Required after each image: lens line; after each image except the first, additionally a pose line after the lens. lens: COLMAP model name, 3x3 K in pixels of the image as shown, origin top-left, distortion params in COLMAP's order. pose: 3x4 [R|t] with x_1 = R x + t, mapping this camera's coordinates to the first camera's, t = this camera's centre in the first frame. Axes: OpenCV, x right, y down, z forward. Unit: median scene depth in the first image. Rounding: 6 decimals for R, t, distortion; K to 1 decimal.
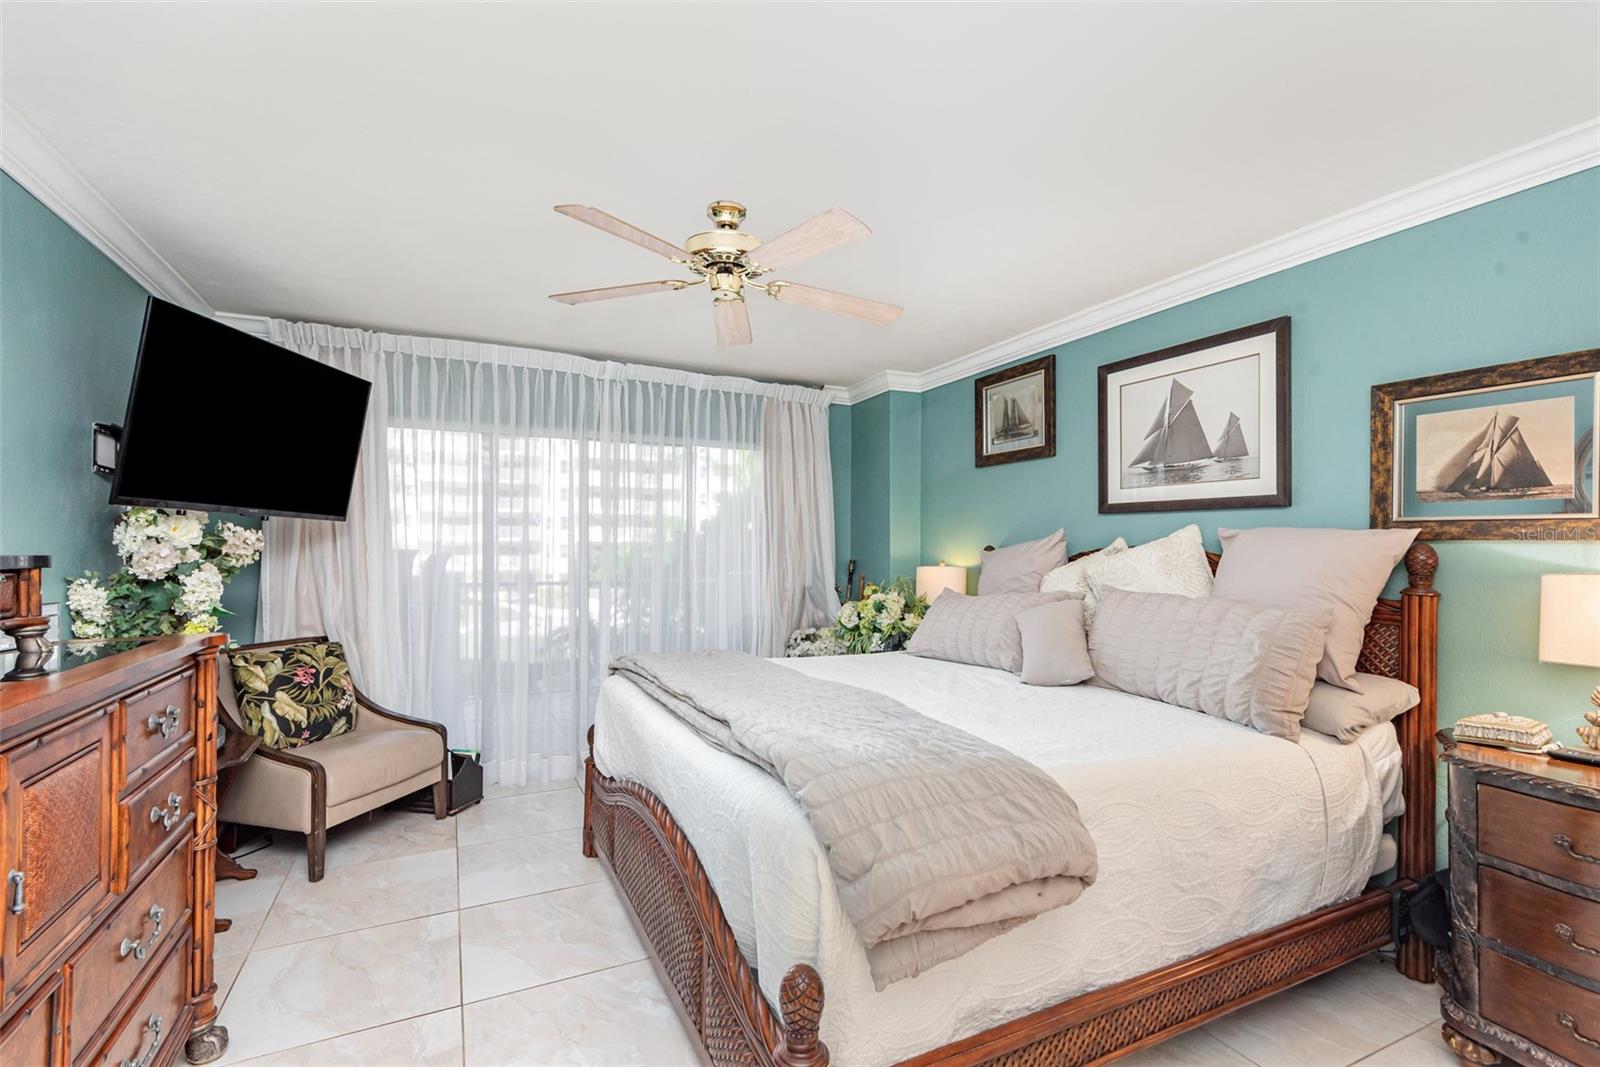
lens RADIAL K [[726.0, 0, 811.1], [0, 726.0, 547.0], [0, 0, 1]] dist [0.012322, -0.004153]
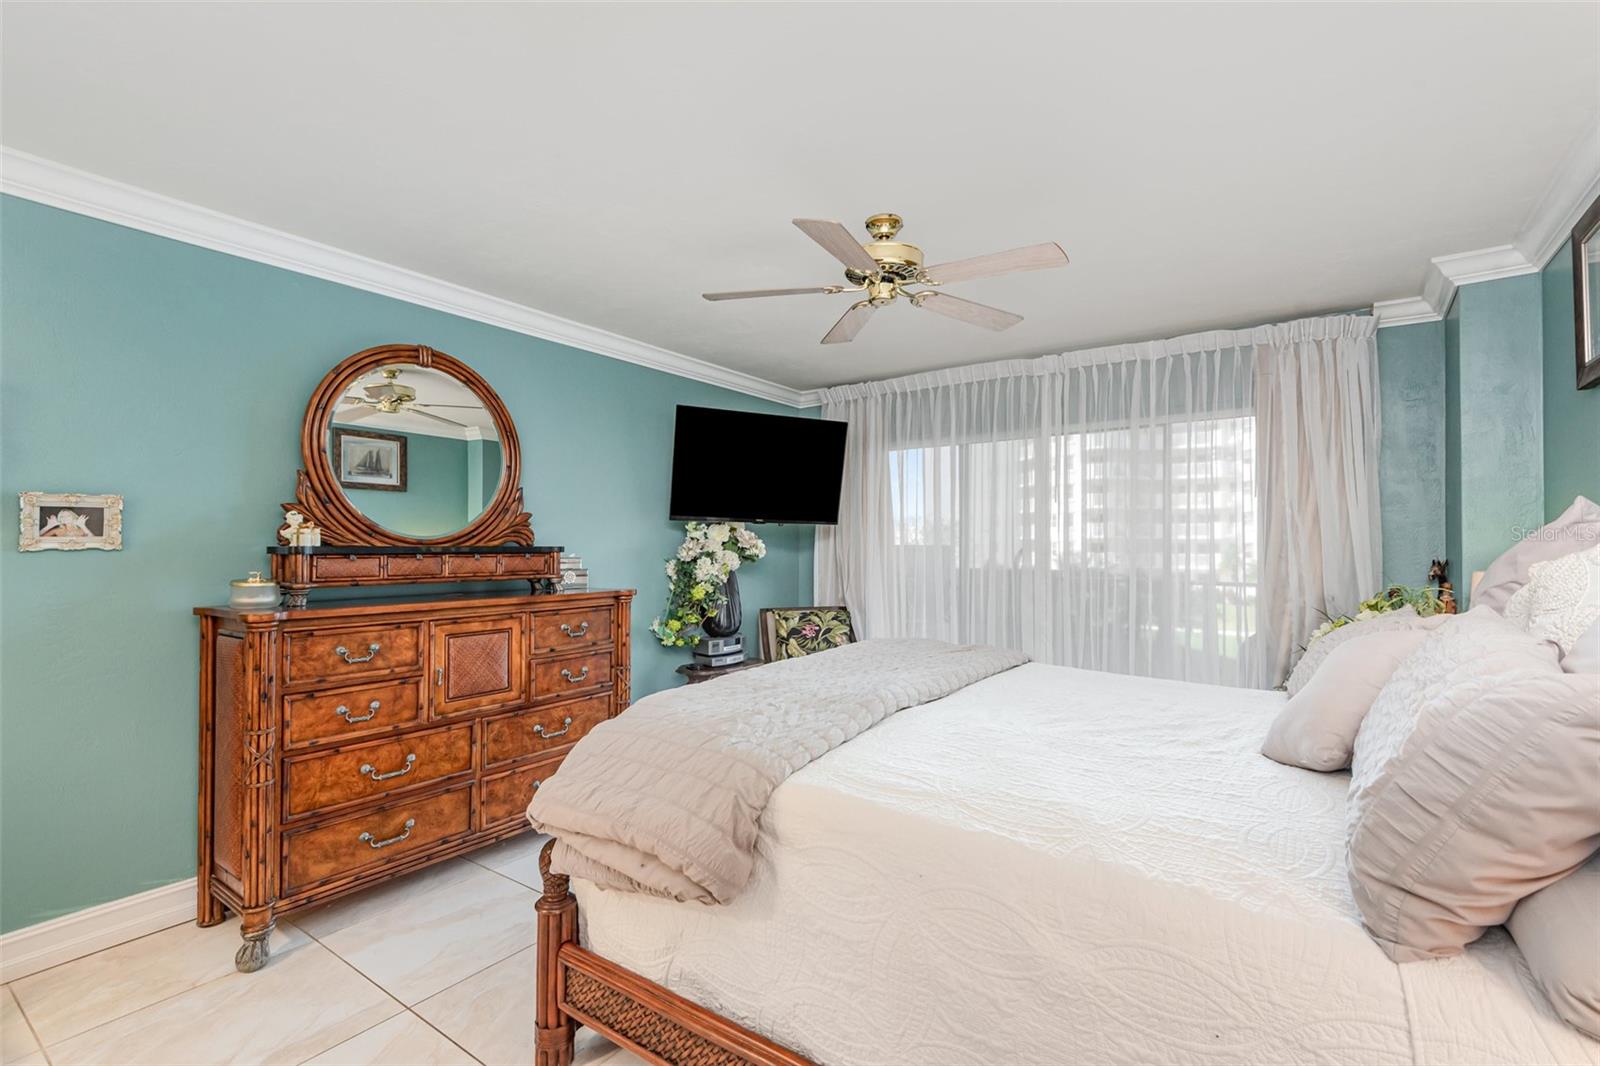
lens RADIAL K [[726.0, 0, 808.0], [0, 726.0, 530.5], [0, 0, 1]] dist [0.012322, -0.004153]
pose [[0.467203, -0.023776, -0.883830, 0.725823], [0.008310, 0.999712, -0.022500, 0.009856], [0.884111, 0.003167, 0.467267, 0.381568]]
